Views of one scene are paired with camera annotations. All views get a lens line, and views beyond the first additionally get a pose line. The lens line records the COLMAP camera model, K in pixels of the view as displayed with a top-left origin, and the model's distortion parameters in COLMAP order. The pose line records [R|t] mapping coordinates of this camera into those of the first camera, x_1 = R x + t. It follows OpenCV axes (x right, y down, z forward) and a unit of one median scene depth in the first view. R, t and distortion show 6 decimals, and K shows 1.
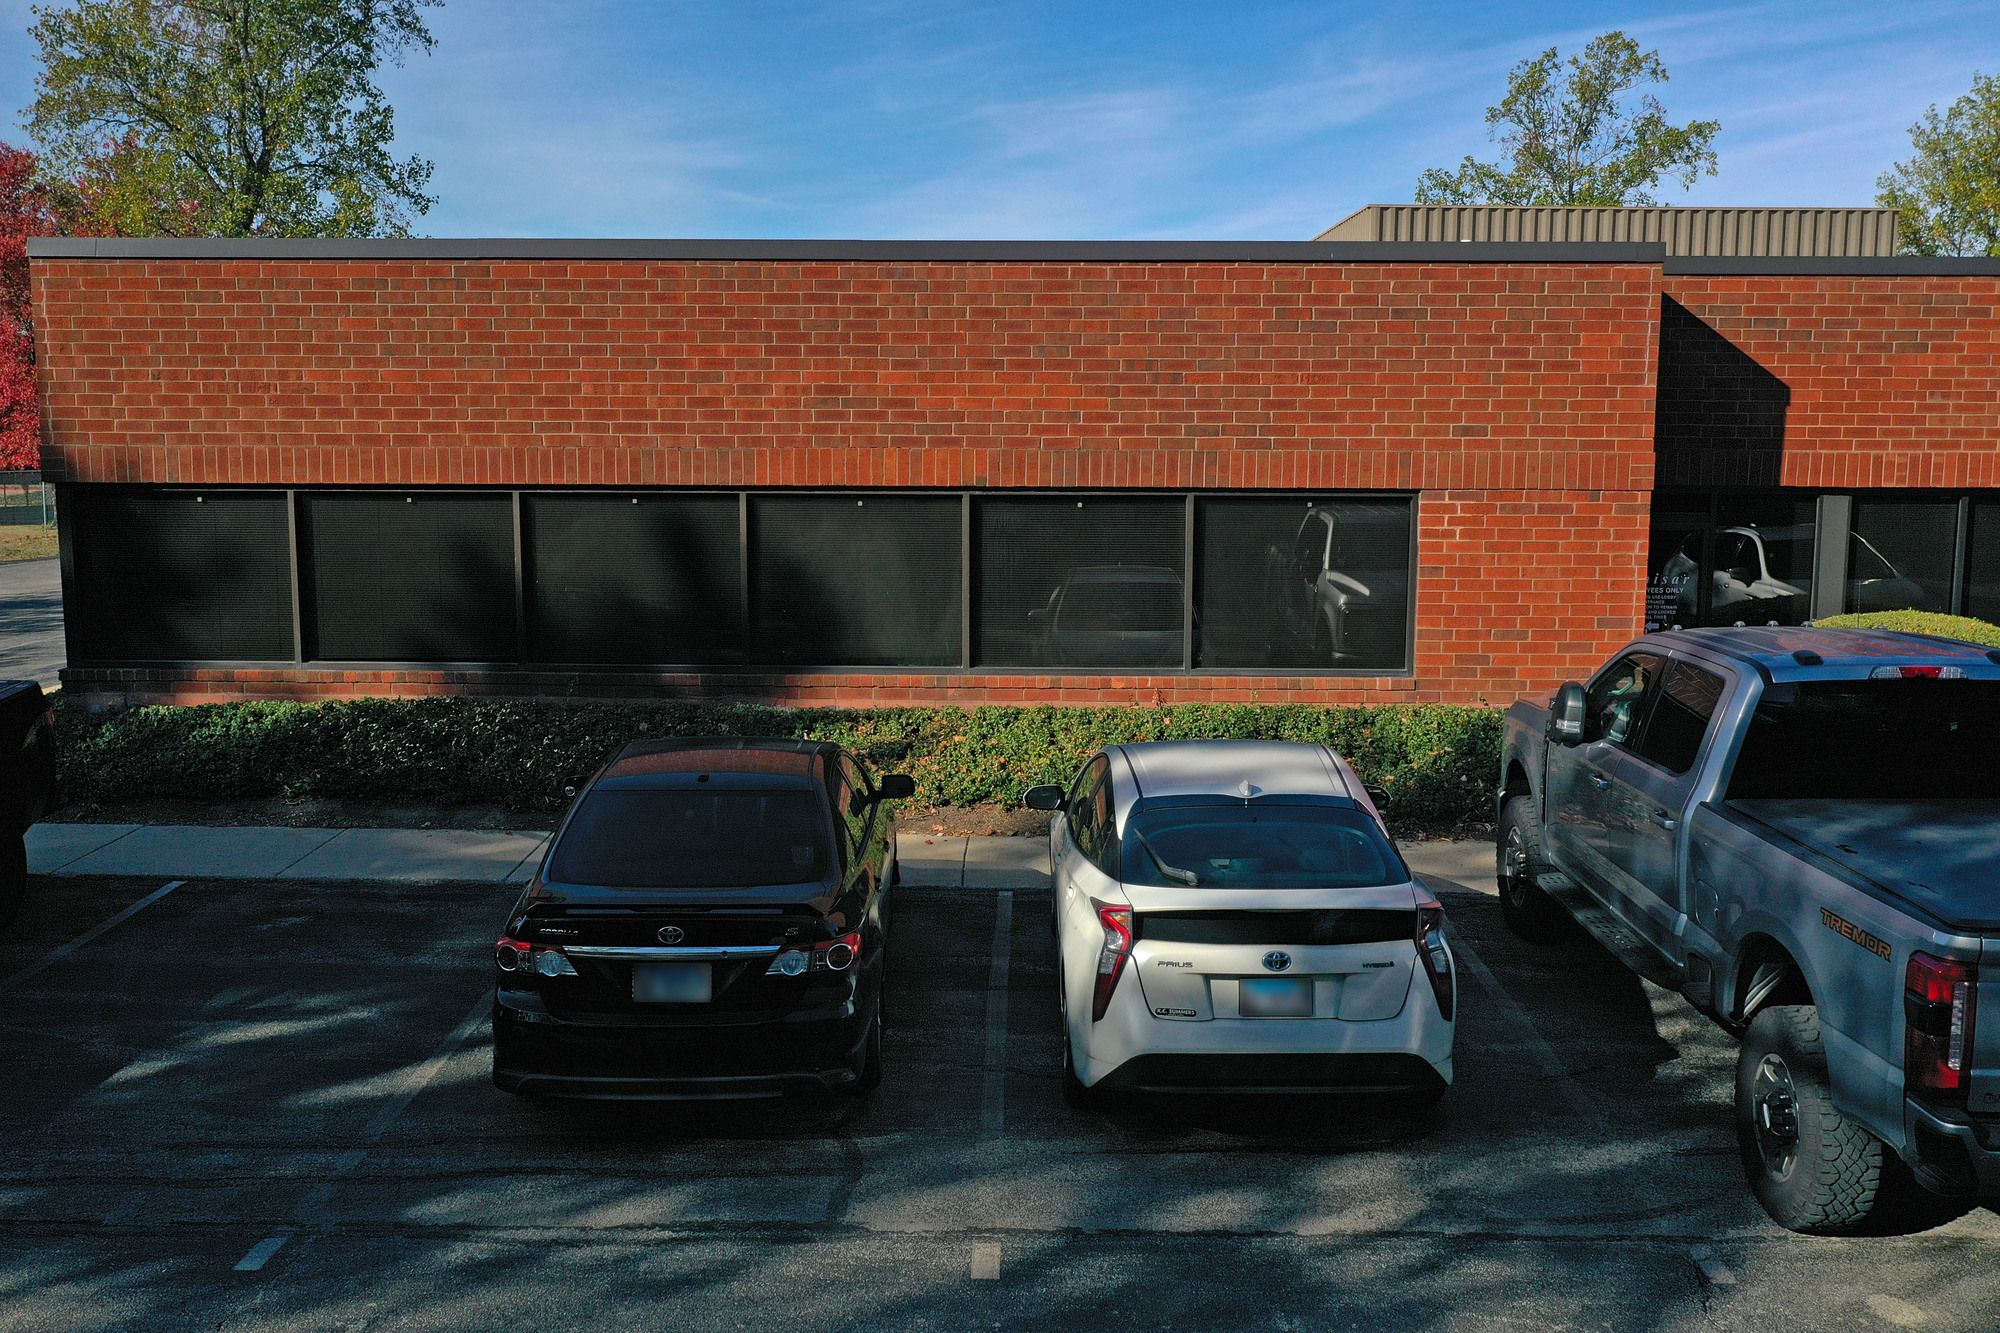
lens RADIAL K [[1811.4, 0, 961.3], [0, 1811.4, 671.5], [0, 0, 1]] dist [-0.001769, -0.007419]
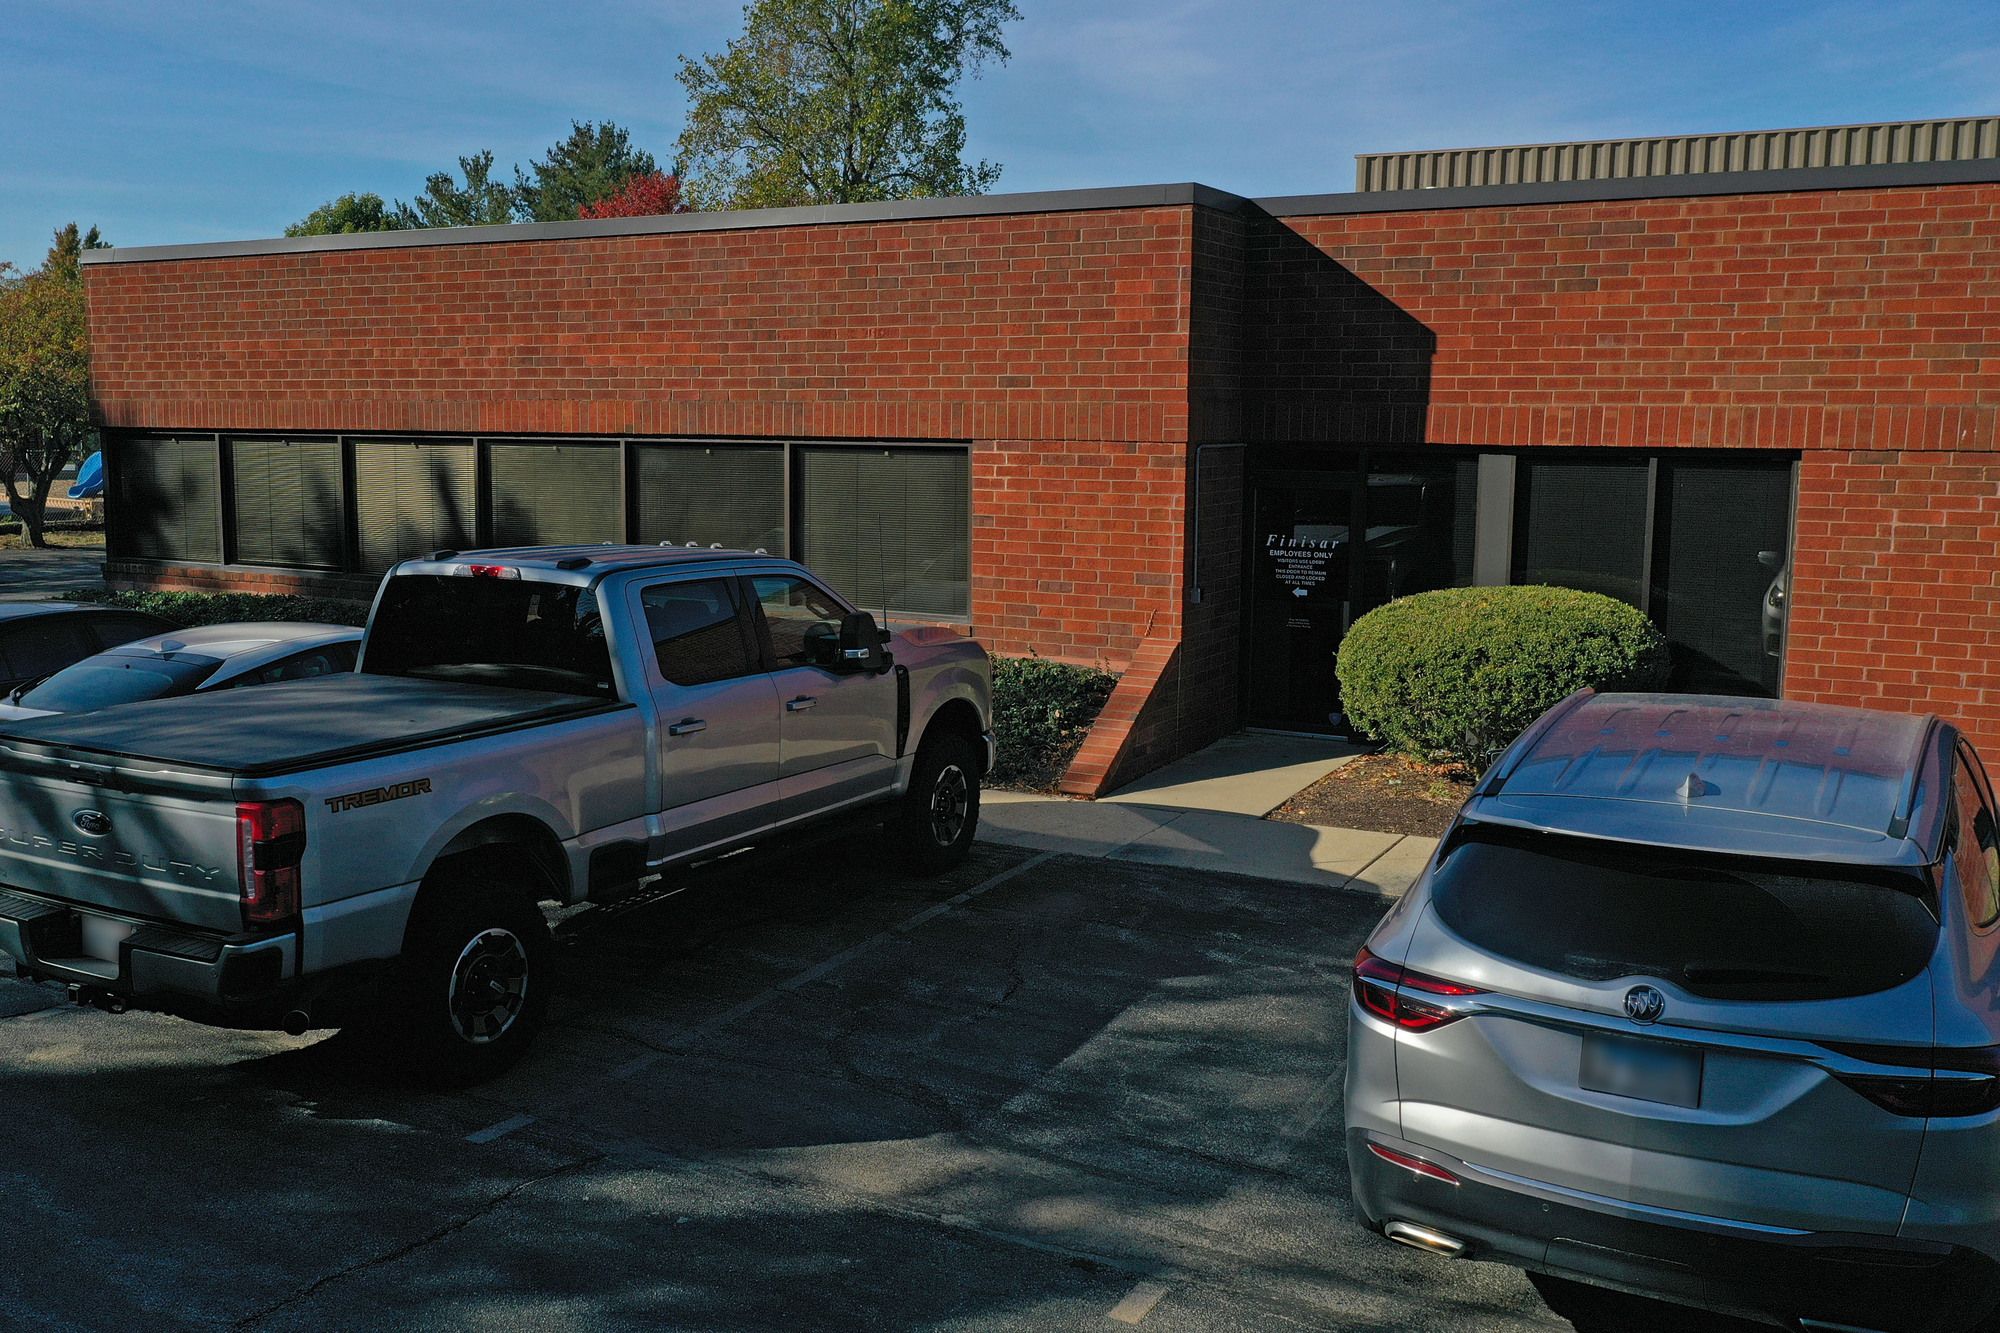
lens RADIAL K [[1811.3, 0, 869.2], [0, 1811.3, 668.4], [0, 0, 1]] dist [-0.004991, -0.003396]
pose [[0.870036, 0.070290, -0.487952, 0.708934], [-0.069535, 0.997385, 0.019691, 0.012144], [0.488060, 0.016798, 0.872648, 0.082557]]
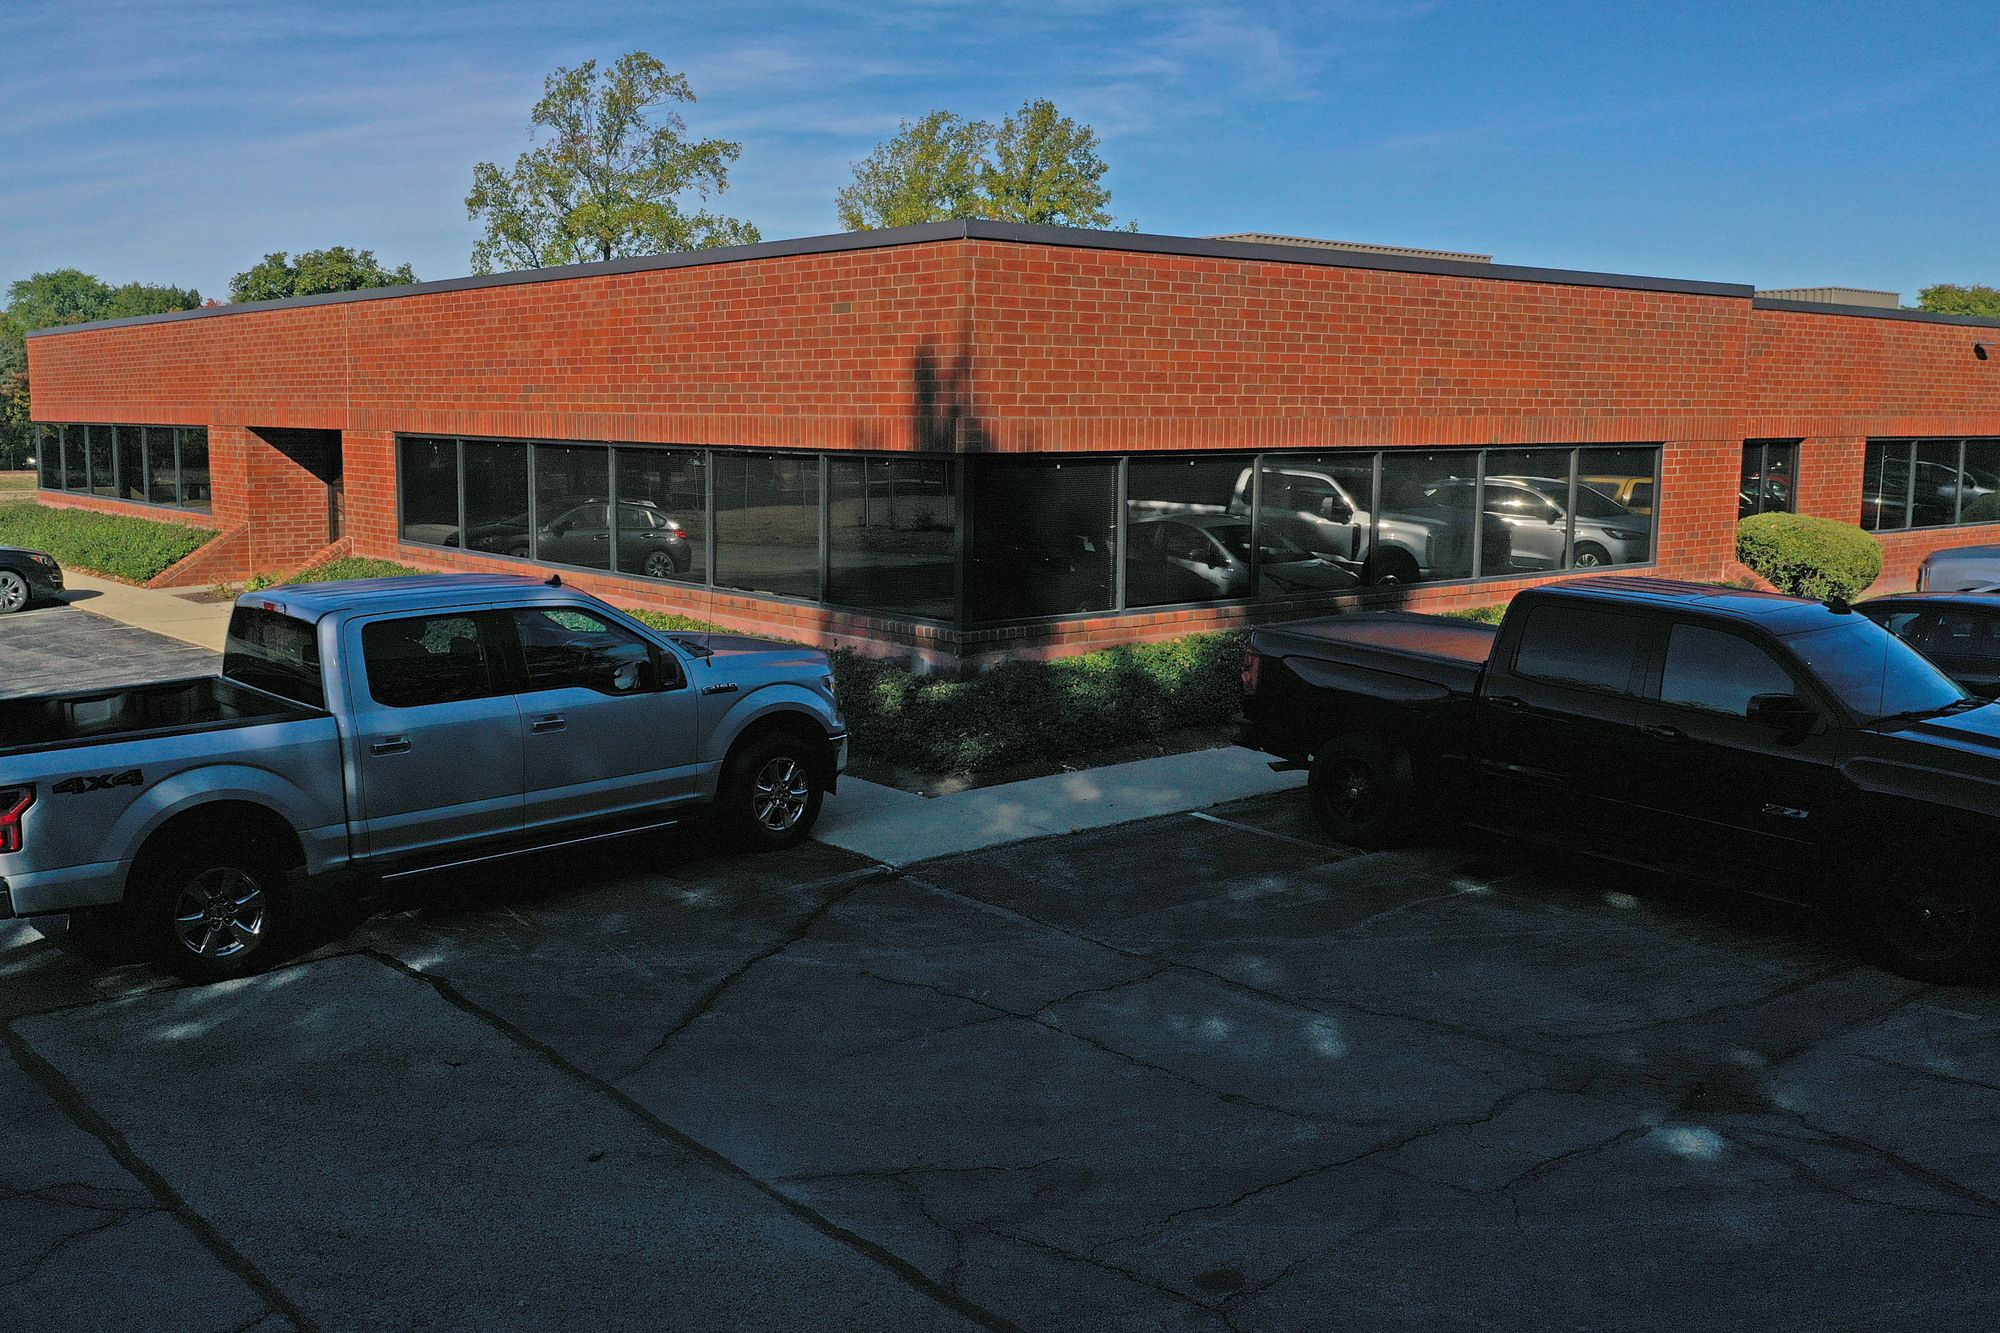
lens RADIAL K [[1805.5, 0, 936.2], [0, 1805.5, 672.4], [0, 0, 1]] dist [-0.012698, -0.001342]
pose [[0.776110, -0.094530, 0.623472, -1.188233], [0.089066, 0.995221, 0.040023, -0.022183], [-0.624276, 0.024468, 0.780820, 0.202567]]
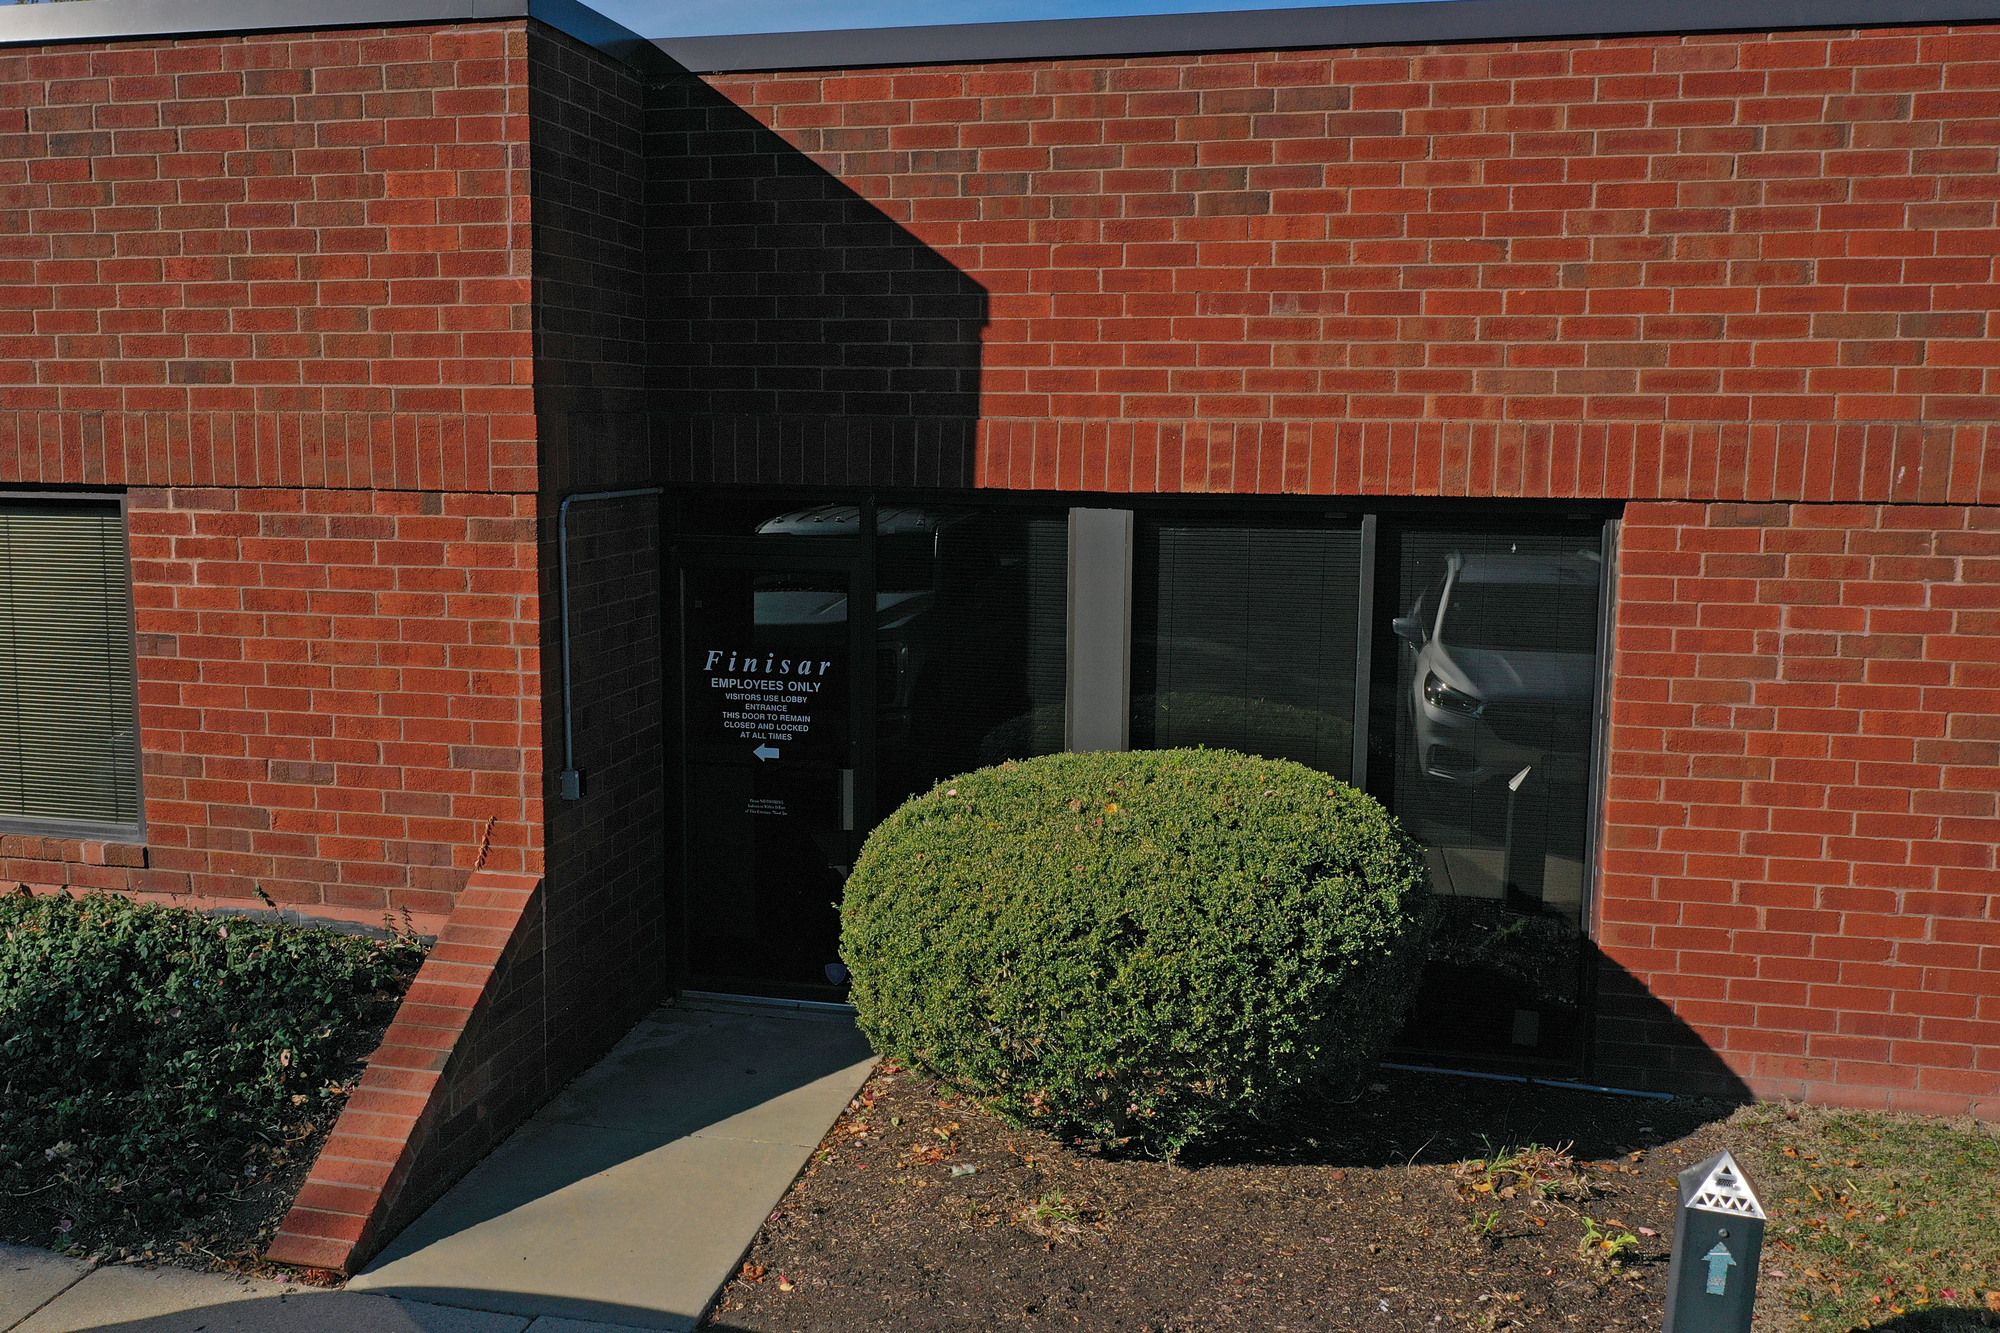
lens RADIAL K [[1811.3, 0, 869.2], [0, 1811.3, 668.4], [0, 0, 1]] dist [-0.004991, -0.003396]
pose [[0.973906, 0.033220, -0.224509, 0.577651], [-0.033937, 0.999424, 0.000668, -0.055816], [0.224401, 0.006969, 0.974472, 0.542472]]
